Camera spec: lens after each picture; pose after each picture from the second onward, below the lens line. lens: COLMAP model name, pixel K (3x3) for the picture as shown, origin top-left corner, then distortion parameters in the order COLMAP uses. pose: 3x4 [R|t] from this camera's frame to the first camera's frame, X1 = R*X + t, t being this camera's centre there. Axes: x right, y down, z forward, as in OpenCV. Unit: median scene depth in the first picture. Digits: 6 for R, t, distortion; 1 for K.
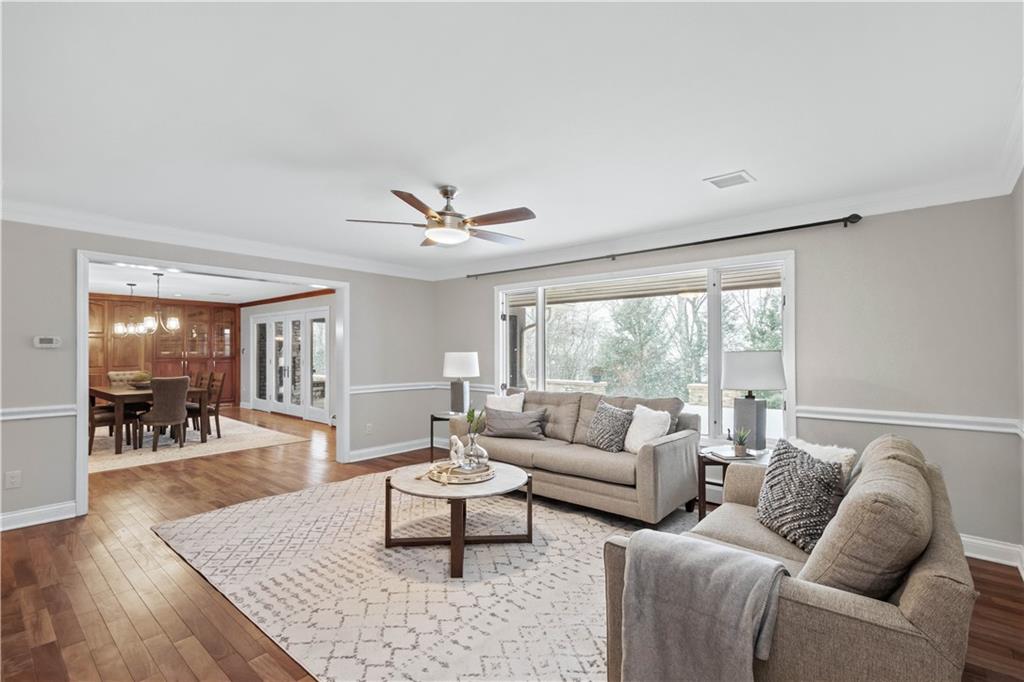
lens RADIAL K [[465.2, 0, 508.5], [0, 465.2, 348.8], [0, 0, 1]] dist [0.001254, 0.000059]
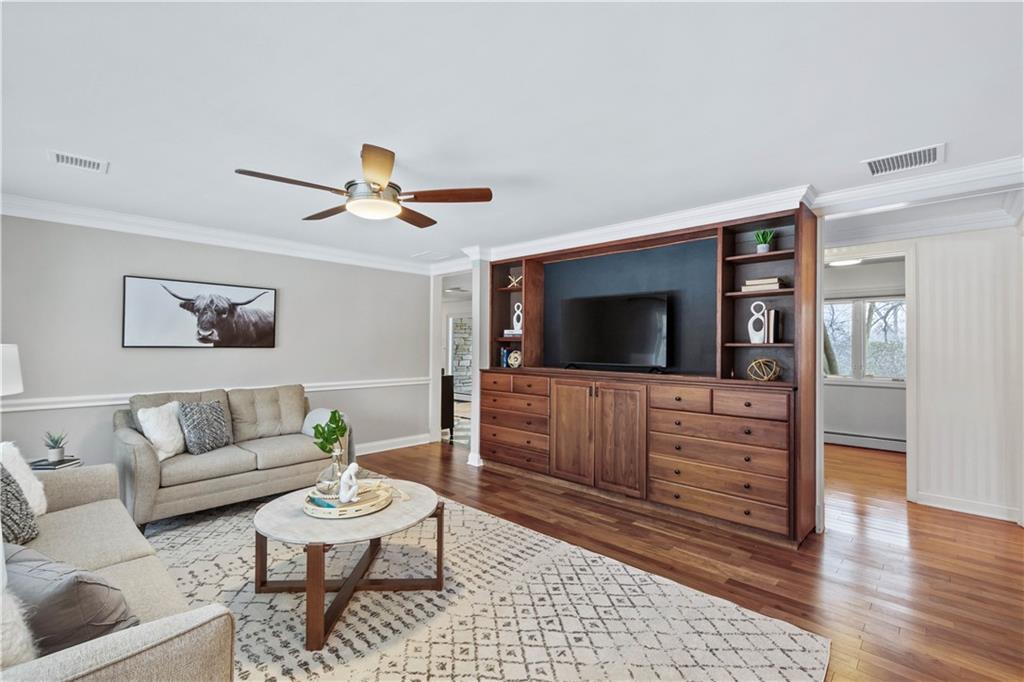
lens RADIAL K [[465.2, 0, 508.5], [0, 465.2, 348.8], [0, 0, 1]] dist [0.001254, 0.000059]
pose [[-0.998133, -0.007355, 0.060638, -0.484624], [-0.007617, 0.999963, -0.004089, 0.012632], [-0.060606, -0.004543, -0.998151, 2.059155]]
